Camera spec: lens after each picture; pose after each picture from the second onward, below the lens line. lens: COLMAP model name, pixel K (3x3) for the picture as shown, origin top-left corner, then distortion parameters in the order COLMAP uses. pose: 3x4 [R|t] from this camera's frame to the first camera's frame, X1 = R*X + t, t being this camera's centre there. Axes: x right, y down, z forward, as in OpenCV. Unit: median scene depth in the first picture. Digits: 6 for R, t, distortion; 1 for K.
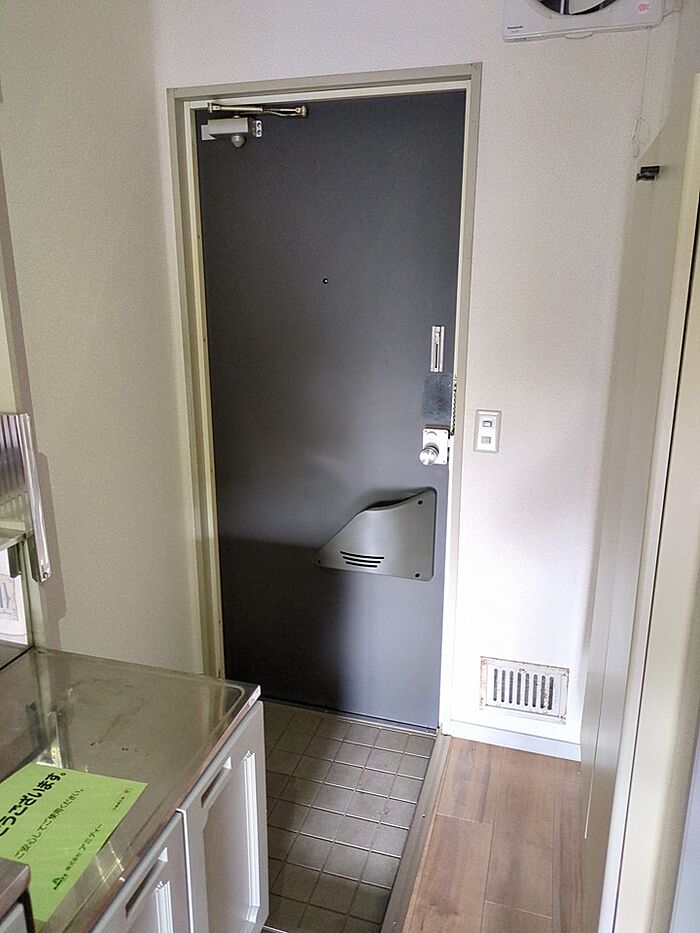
lens RADIAL K [[697.5, 0, 350.0], [0, 697.5, 466.5], [0, 0, 1]] dist [0.033666, -0.002785]
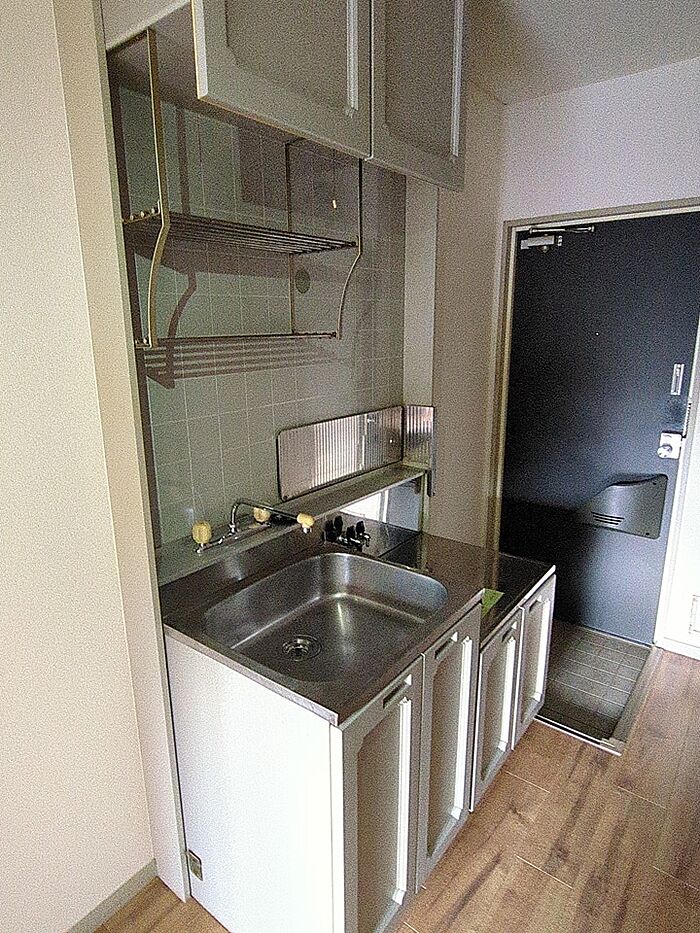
lens RADIAL K [[566.4, 0, 331.0], [0, 566.4, 465.9], [0, 0, 1]] dist [-0.010663, -0.001279]
pose [[0.927759, 0.077261, -0.365093, -0.102639], [-0.085189, 0.996349, -0.005630, 0.080995], [0.363325, 0.036326, 0.930954, -0.360987]]
